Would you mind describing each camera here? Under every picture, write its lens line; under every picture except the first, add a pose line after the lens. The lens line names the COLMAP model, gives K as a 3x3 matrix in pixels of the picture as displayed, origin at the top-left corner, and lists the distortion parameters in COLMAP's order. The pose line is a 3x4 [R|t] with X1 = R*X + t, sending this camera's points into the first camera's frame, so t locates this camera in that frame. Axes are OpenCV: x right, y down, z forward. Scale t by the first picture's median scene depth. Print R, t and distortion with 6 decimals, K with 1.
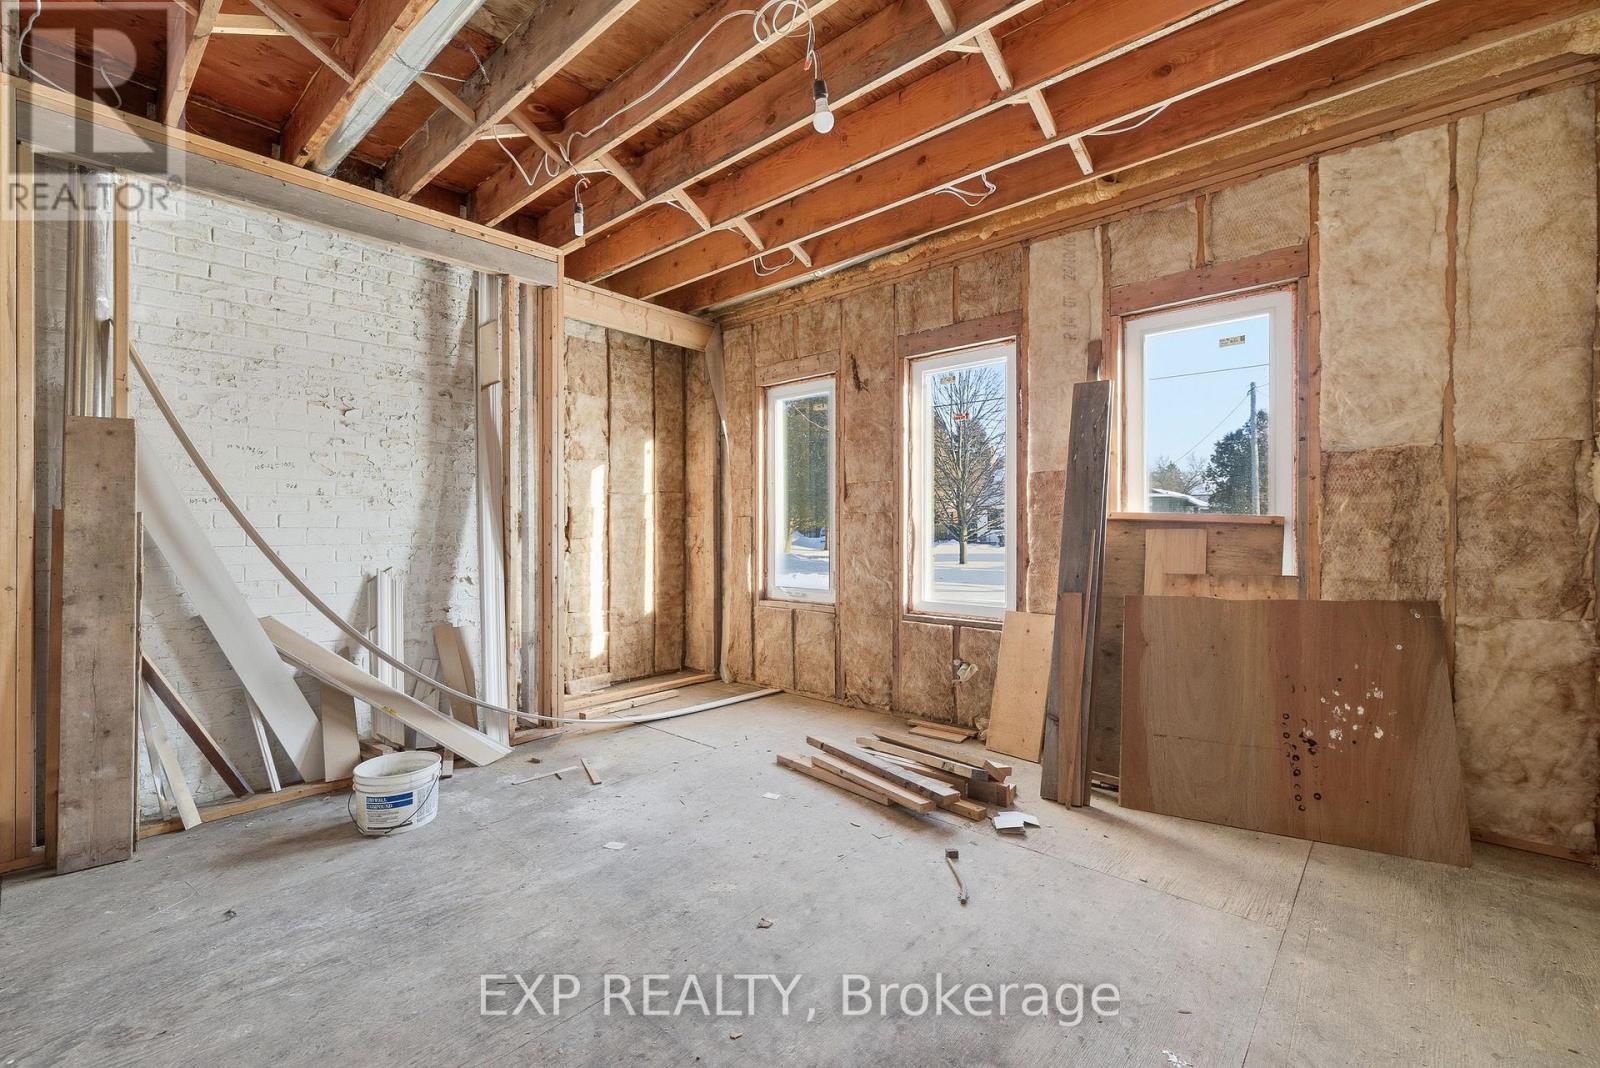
lens RADIAL K [[694.3, 0, 797.7], [0, 694.3, 528.2], [0, 0, 1]] dist [0.011878, -0.001147]
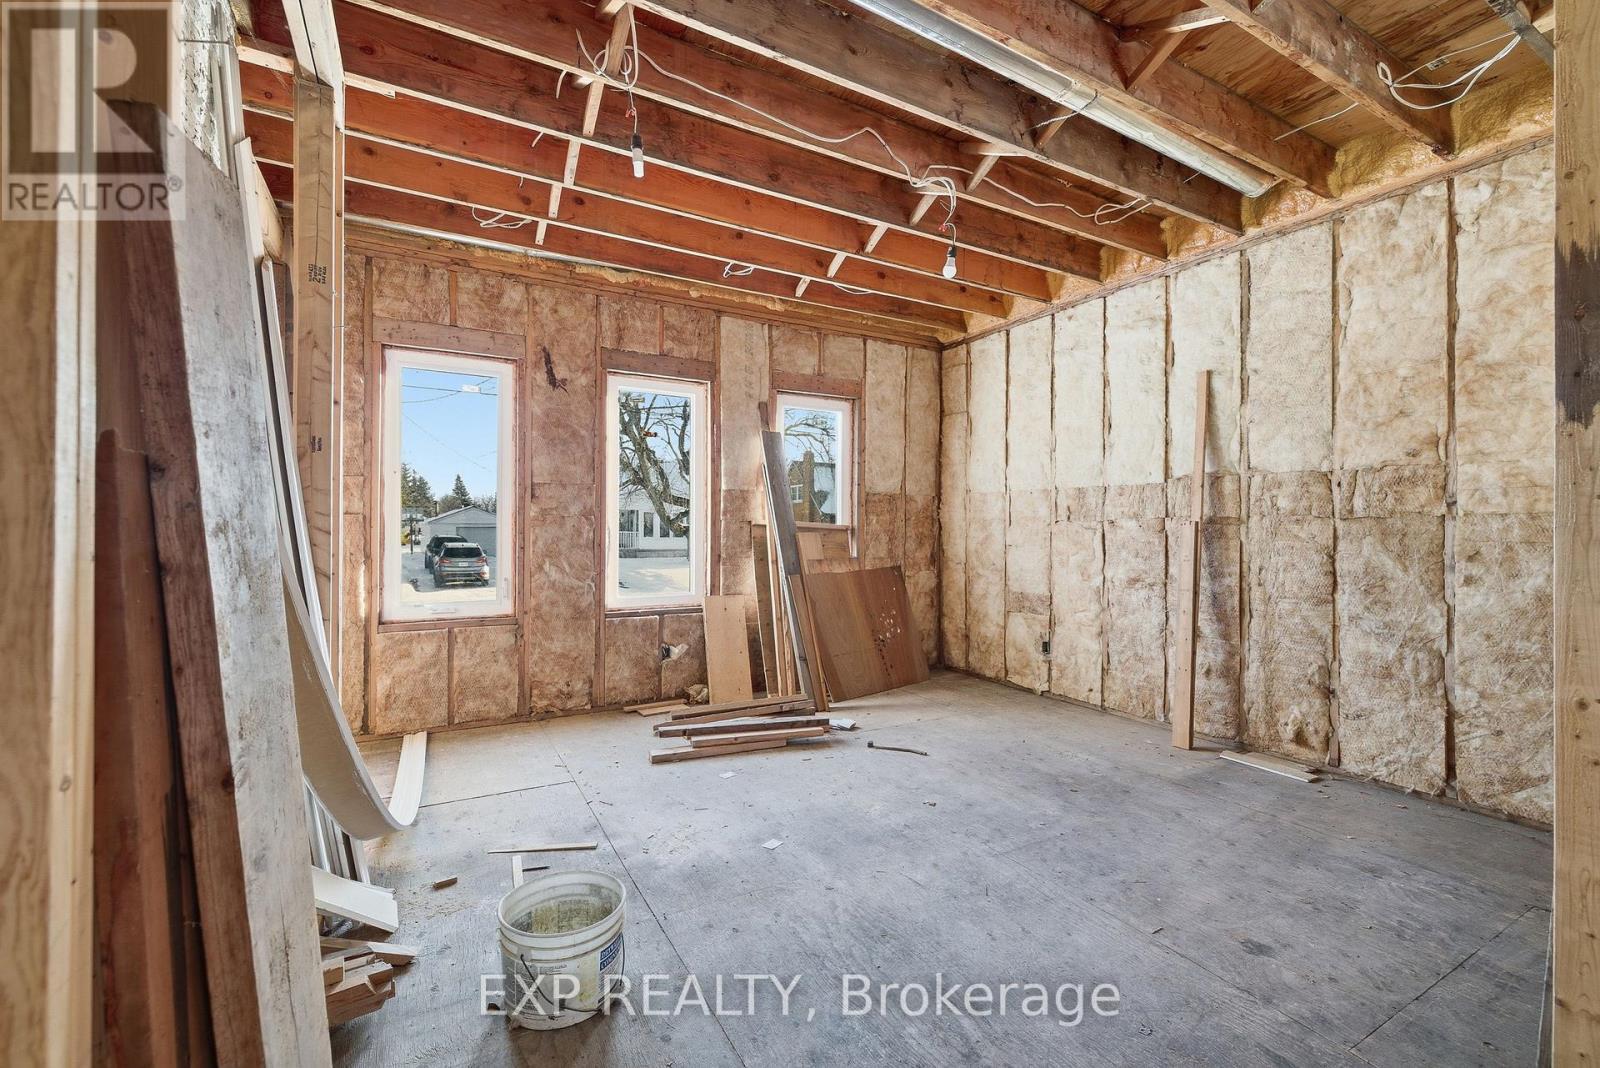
lens RADIAL K [[694.3, 0, 763.7], [0, 694.3, 535.6], [0, 0, 1]] dist [0.011878, -0.001147]
pose [[0.325787, -0.000851, 0.945443, -0.904818], [-0.001648, 0.999998, 0.001468, 0.005920], [-0.945442, -0.002036, 0.325785, 0.508918]]
